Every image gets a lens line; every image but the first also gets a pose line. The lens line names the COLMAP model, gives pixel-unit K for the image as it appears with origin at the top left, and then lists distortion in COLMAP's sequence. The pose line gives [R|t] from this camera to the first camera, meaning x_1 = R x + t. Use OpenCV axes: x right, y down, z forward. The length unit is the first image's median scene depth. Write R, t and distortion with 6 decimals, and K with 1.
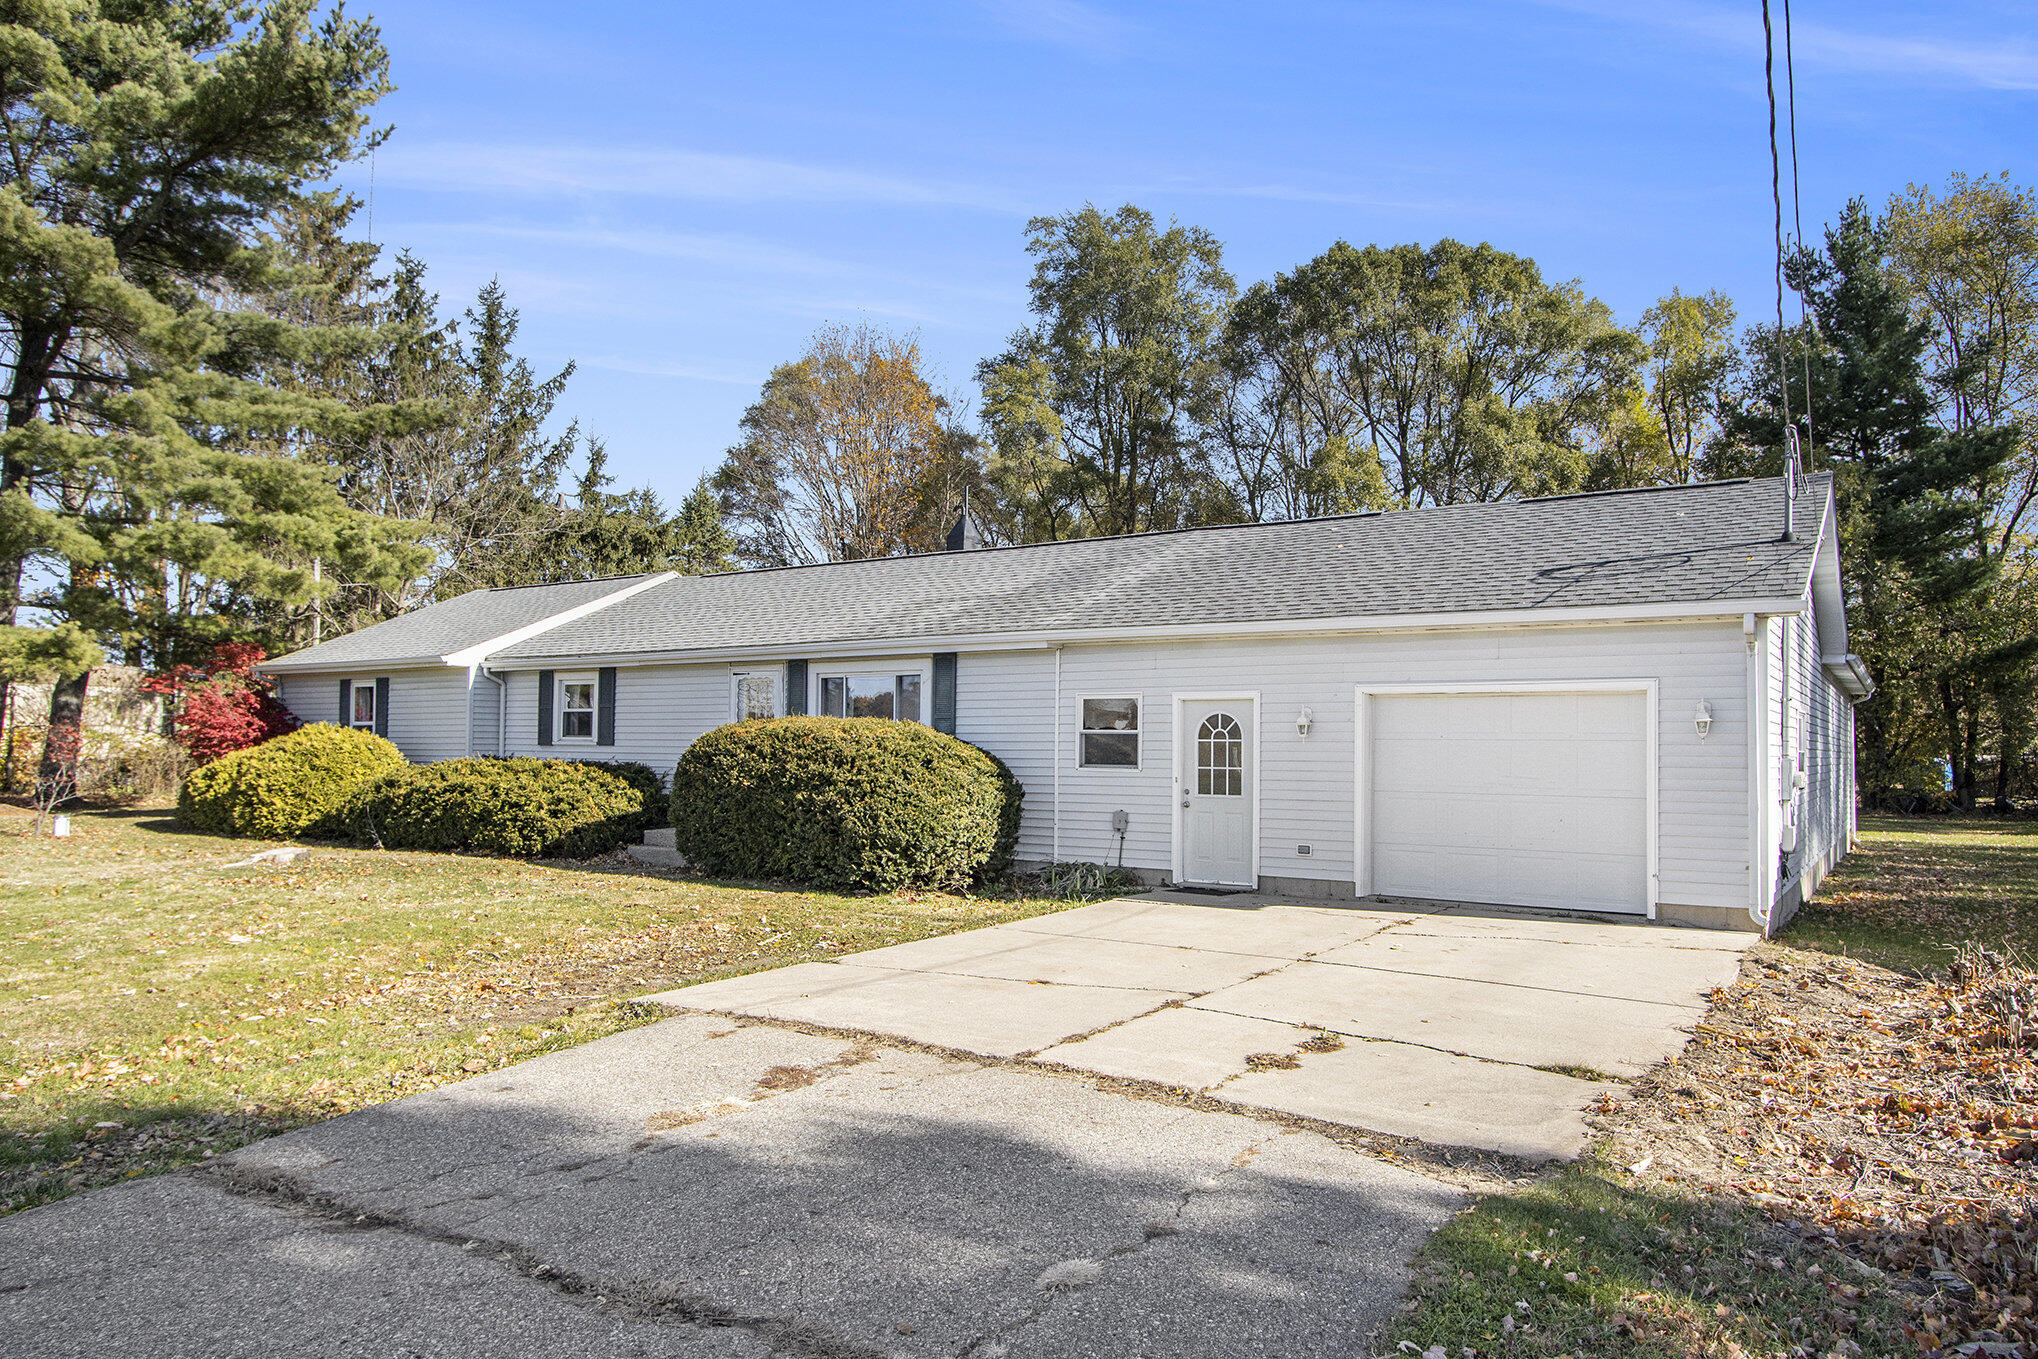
lens RADIAL K [[1279.2, 0, 1020.0], [0, 1279.2, 671.6], [0, 0, 1]] dist [0.000031, 0.002869]
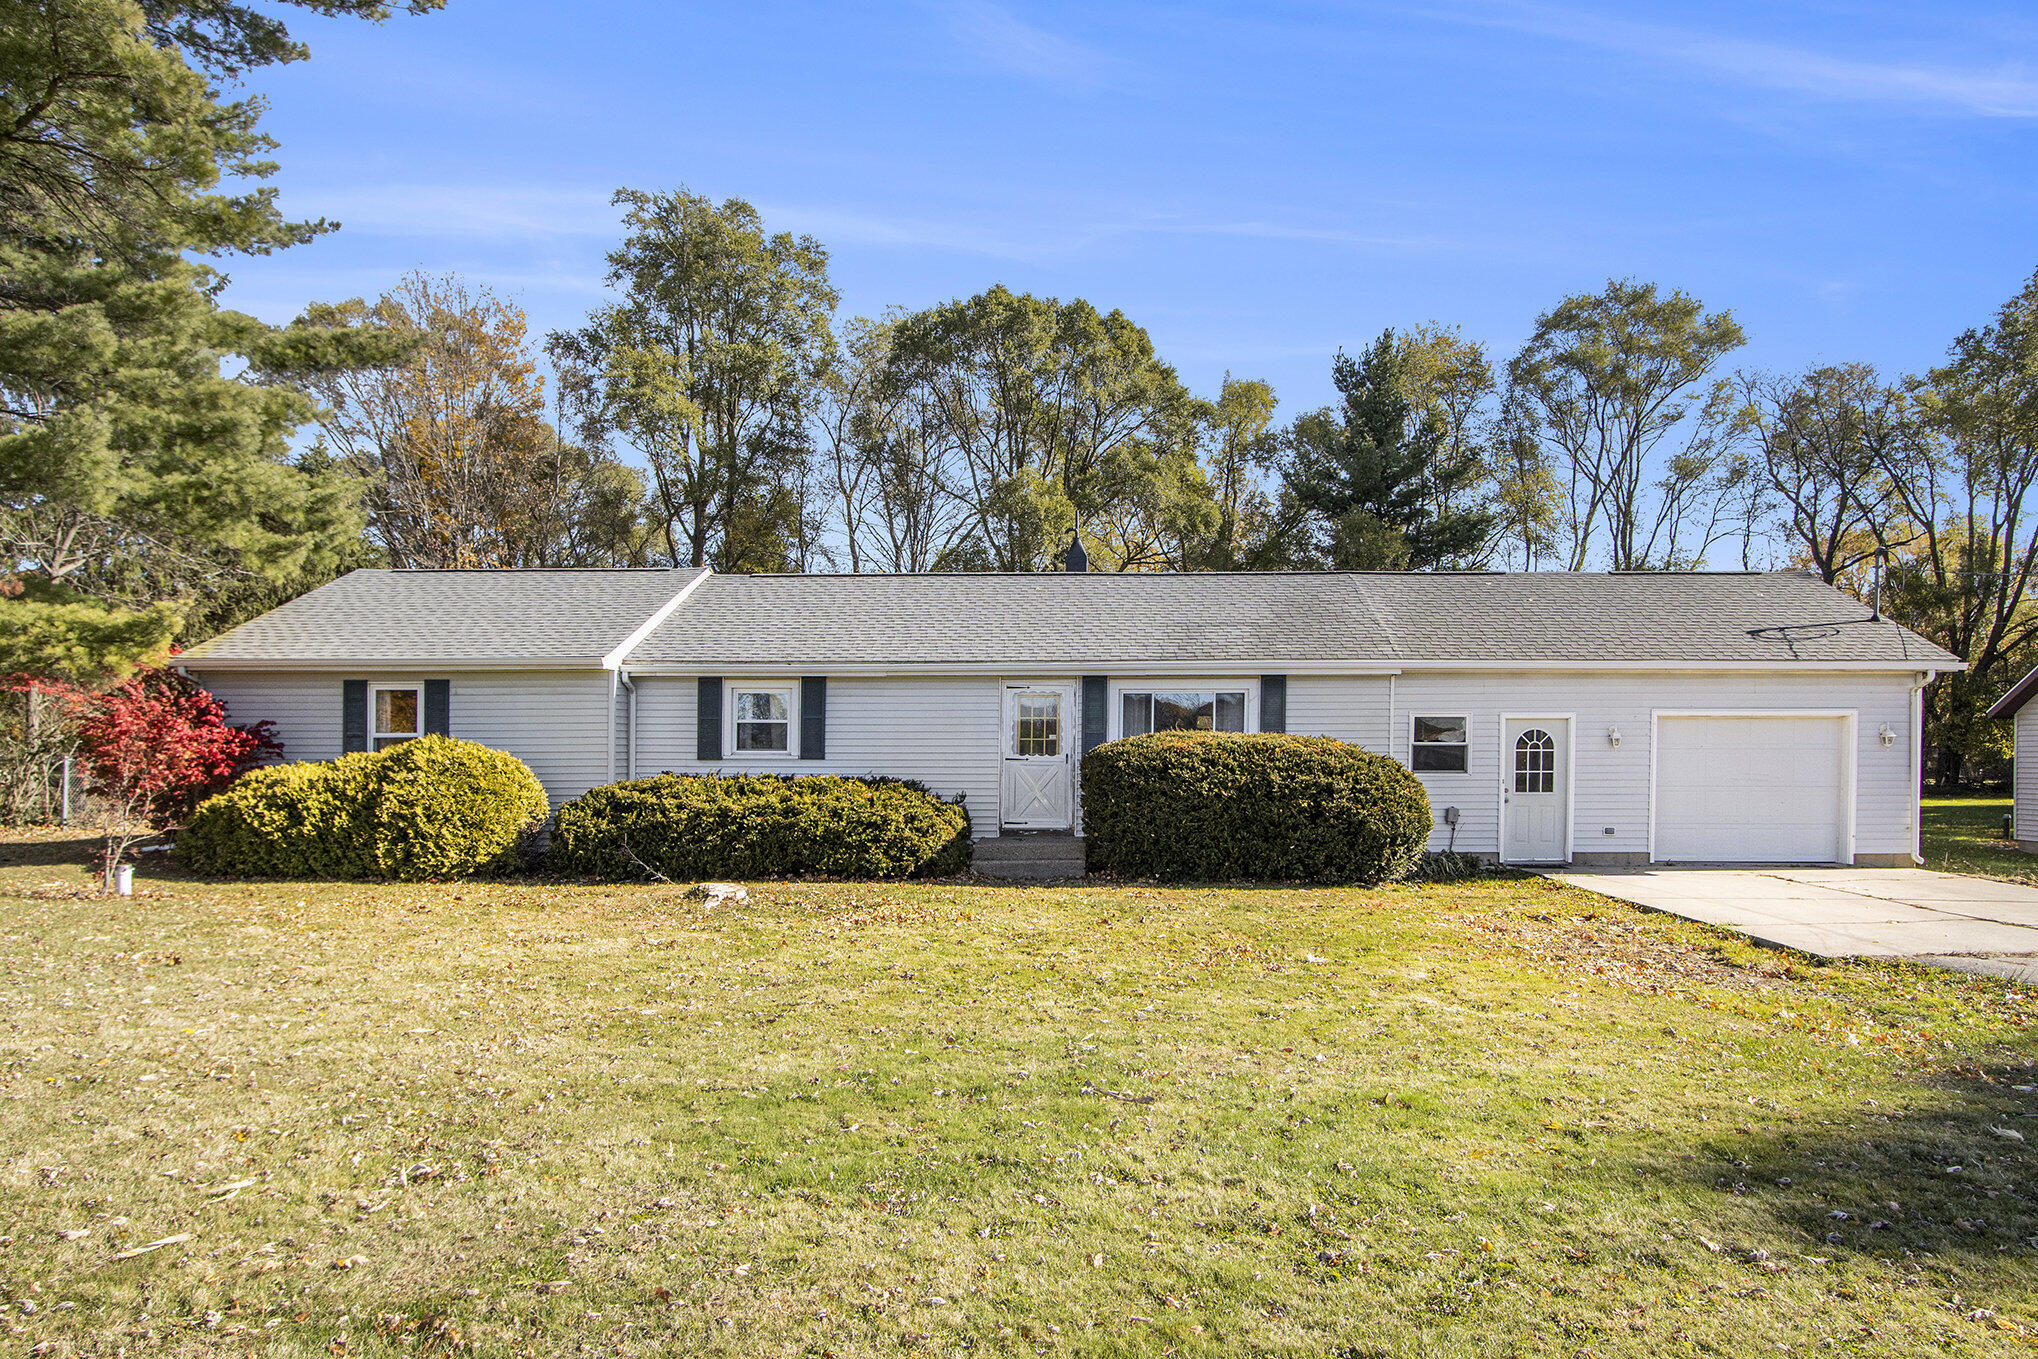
lens RADIAL K [[1273.9, 0, 1019.3], [0, 1273.9, 696.4], [0, 0, 1]] dist [-0.004547, 0.001710]
pose [[0.856843, 0.010780, 0.515465, -0.798489], [-0.021698, 0.999650, 0.015162, -0.007203], [-0.515121, -0.024175, 0.856776, 0.141121]]
